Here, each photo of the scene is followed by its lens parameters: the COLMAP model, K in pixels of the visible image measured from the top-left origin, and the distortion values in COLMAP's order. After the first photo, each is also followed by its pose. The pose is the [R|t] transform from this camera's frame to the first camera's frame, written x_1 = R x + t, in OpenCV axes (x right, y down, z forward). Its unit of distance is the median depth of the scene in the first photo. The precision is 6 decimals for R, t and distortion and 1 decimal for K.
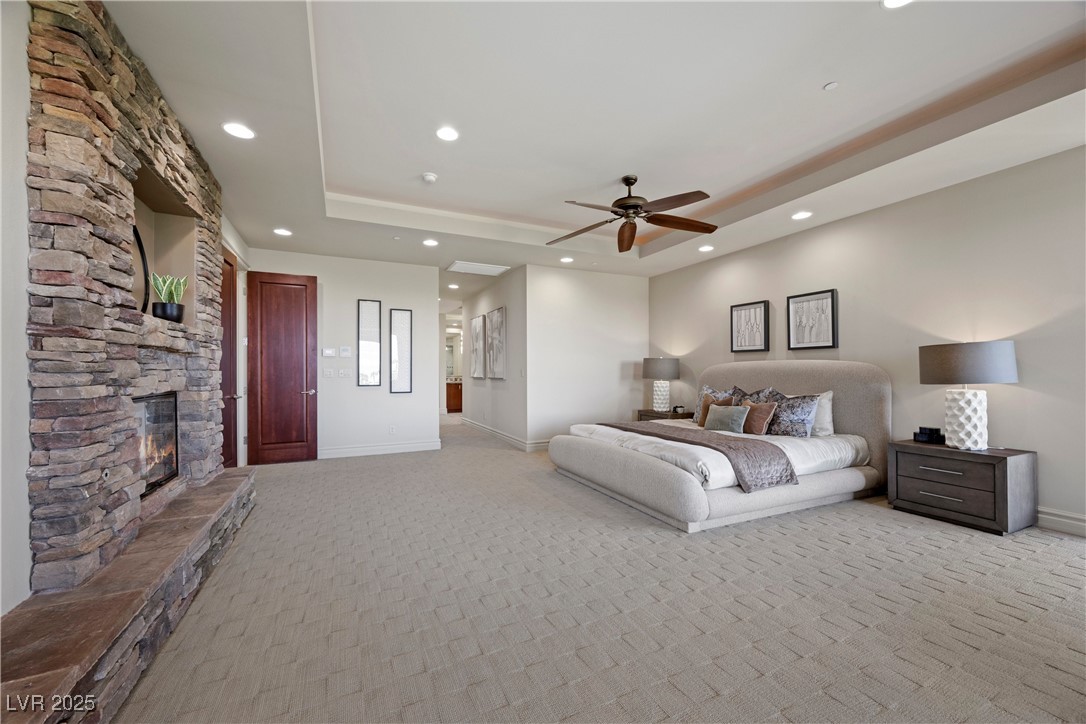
lens RADIAL K [[424.6, 0, 539.5], [0, 424.6, 370.9], [0, 0, 1]] dist [-0.000334, -0.000241]
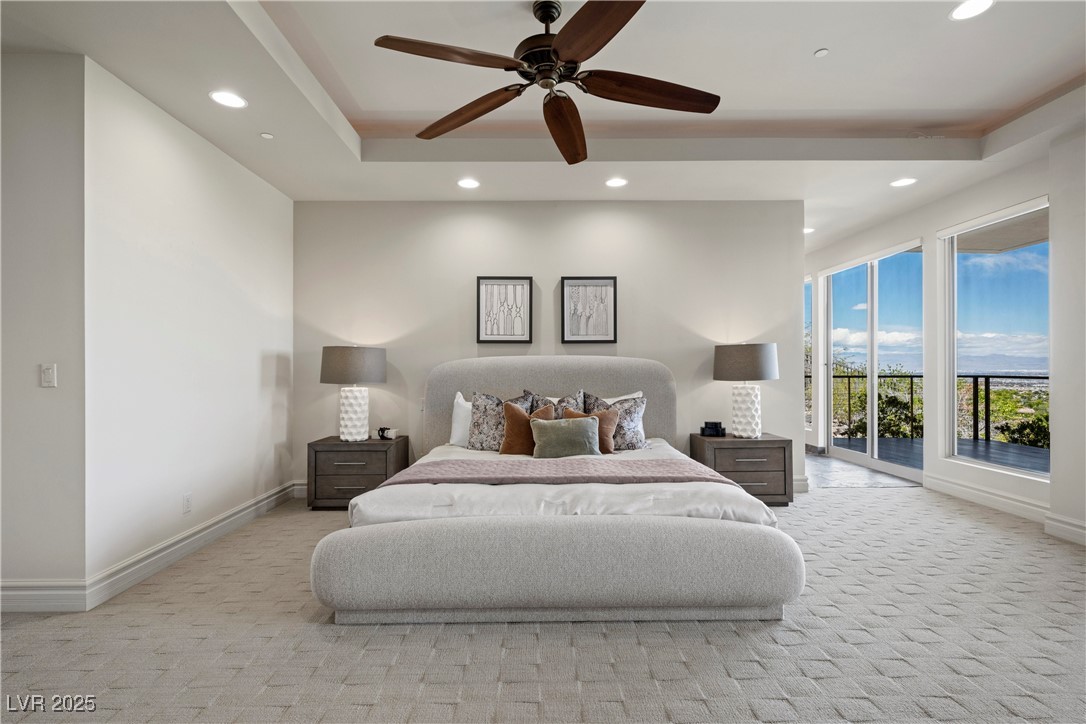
lens RADIAL K [[516.3, 0, 541.2], [0, 516.3, 368.3], [0, 0, 1]] dist [0.000735, 0.000051]
pose [[0.413659, 0.001006, 0.910431, -0.334072], [0.002671, 0.999994, -0.002318, 0.000713], [-0.910428, 0.003391, 0.413654, 0.653480]]
